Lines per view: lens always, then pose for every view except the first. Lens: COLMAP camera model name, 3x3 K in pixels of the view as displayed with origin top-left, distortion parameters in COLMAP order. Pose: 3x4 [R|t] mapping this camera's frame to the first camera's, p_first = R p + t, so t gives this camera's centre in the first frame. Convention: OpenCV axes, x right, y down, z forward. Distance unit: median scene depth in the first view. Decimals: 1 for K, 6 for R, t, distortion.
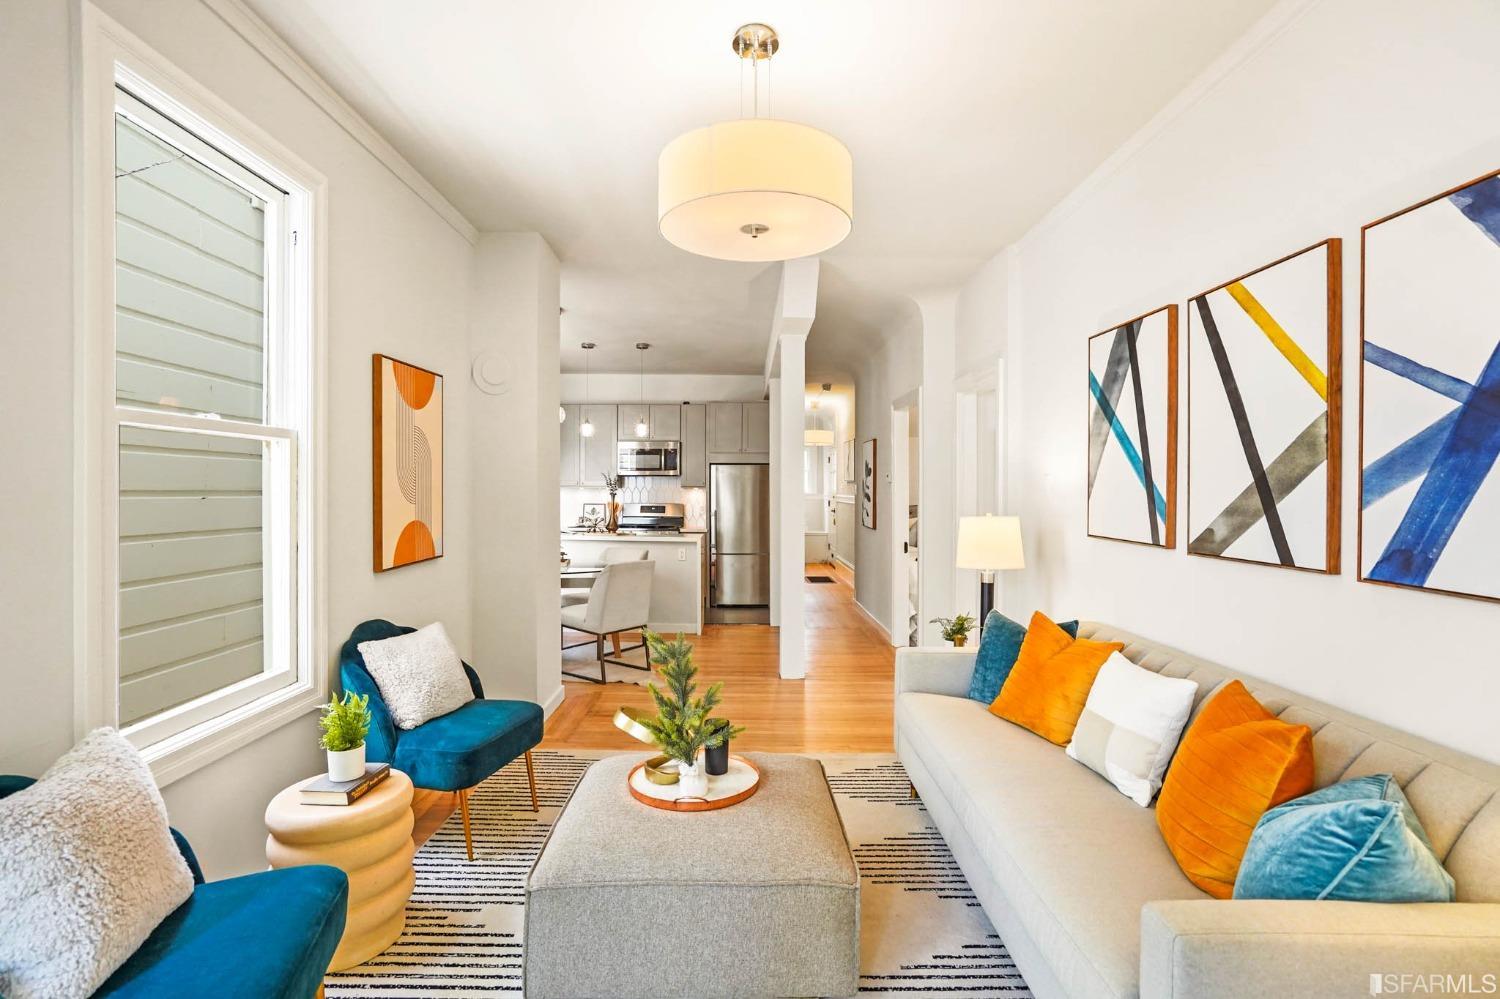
lens RADIAL K [[718.1, 0, 744.1], [0, 718.1, 496.0], [0, 0, 1]] dist [0.000192, 0.006971]
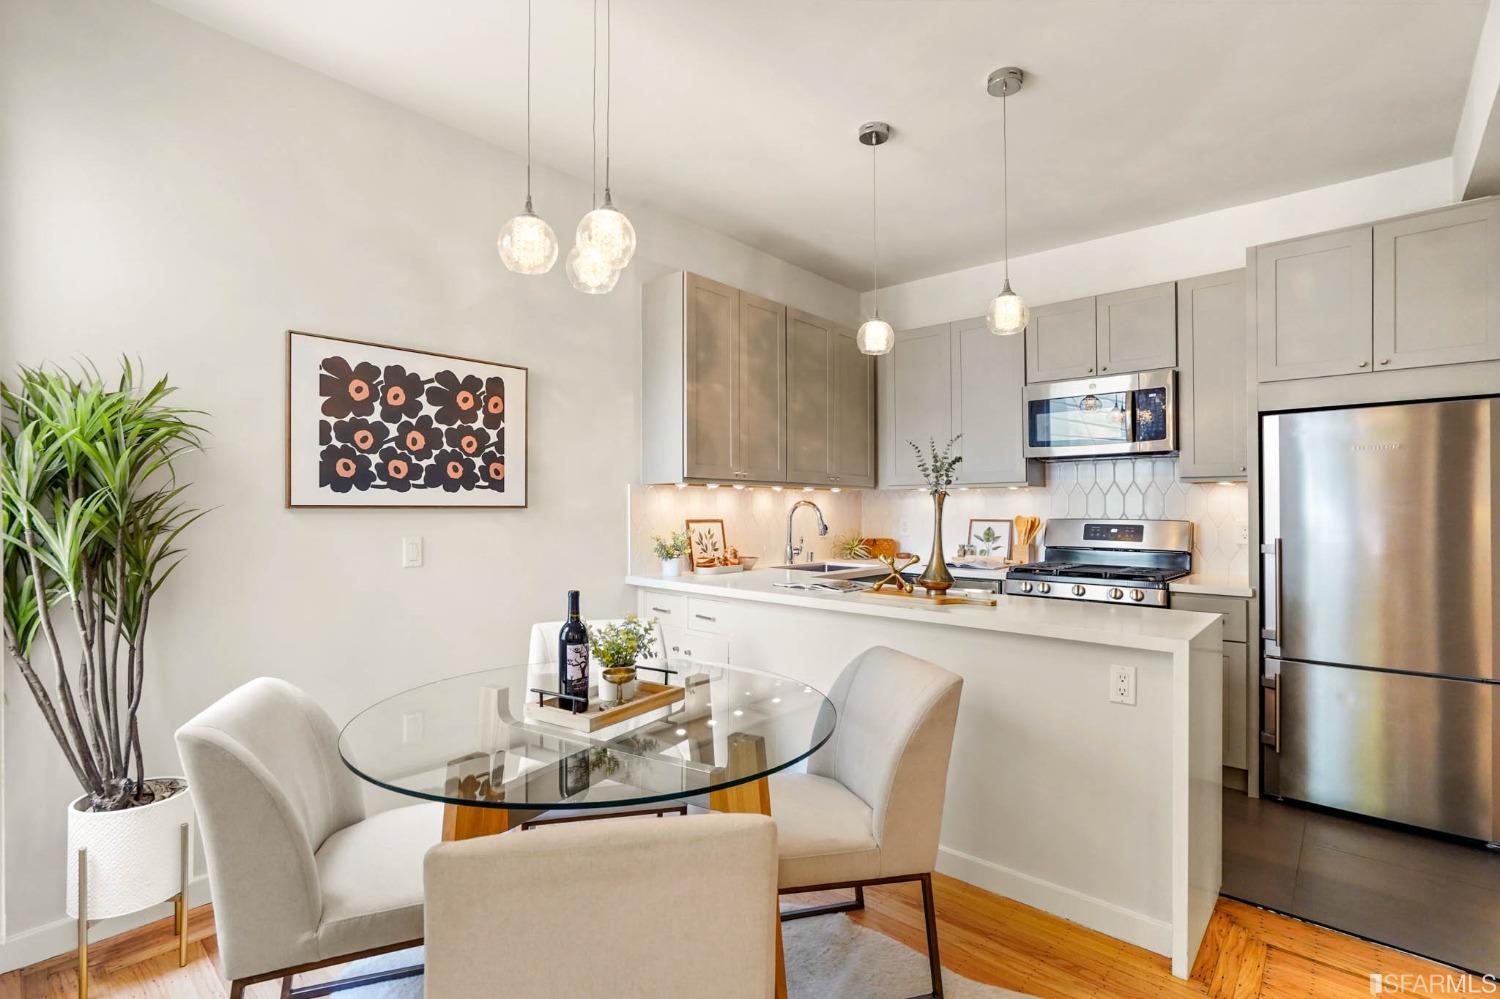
lens RADIAL K [[718.1, 0, 761.5], [0, 718.1, 509.9], [0, 0, 1]] dist [0.000192, 0.006971]
pose [[0.758574, -0.003037, -0.651579, -0.001115], [0.000470, 0.999991, -0.004113, 0.006706], [0.651586, 0.002814, 0.758569, 0.562454]]
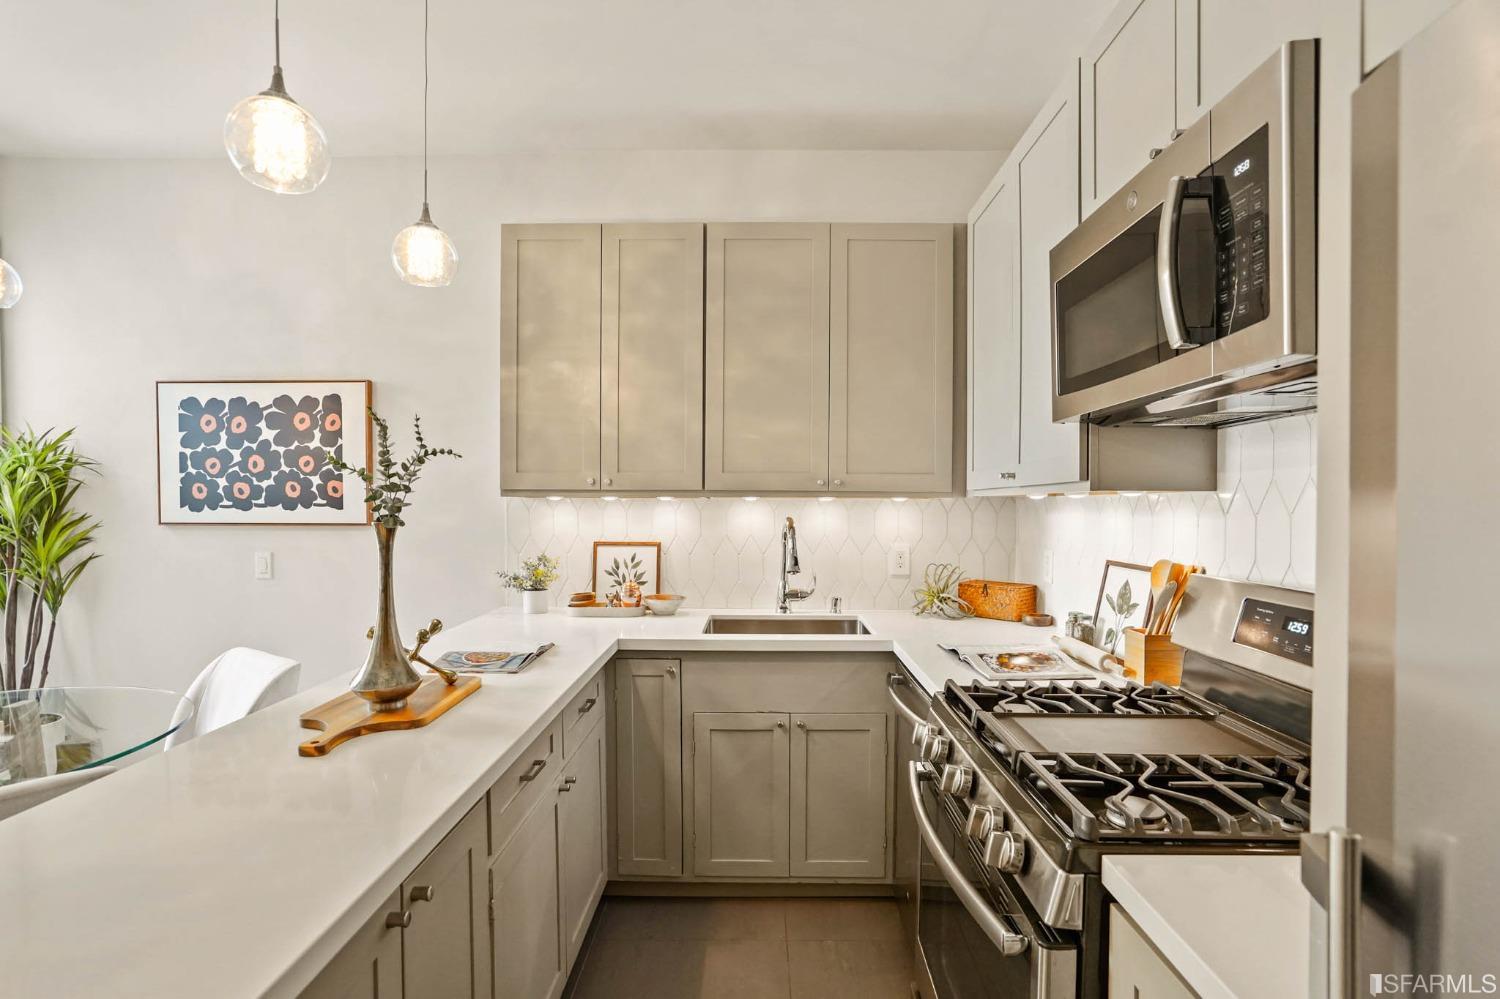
lens RADIAL K [[718.1, 0, 751.7], [0, 718.1, 515.2], [0, 0, 1]] dist [0.000192, 0.006971]
pose [[-0.027536, 0.002784, -0.999617, 0.004215], [-0.007392, 0.999968, 0.002988, 0.003537], [0.999593, 0.007471, -0.027514, 0.686202]]
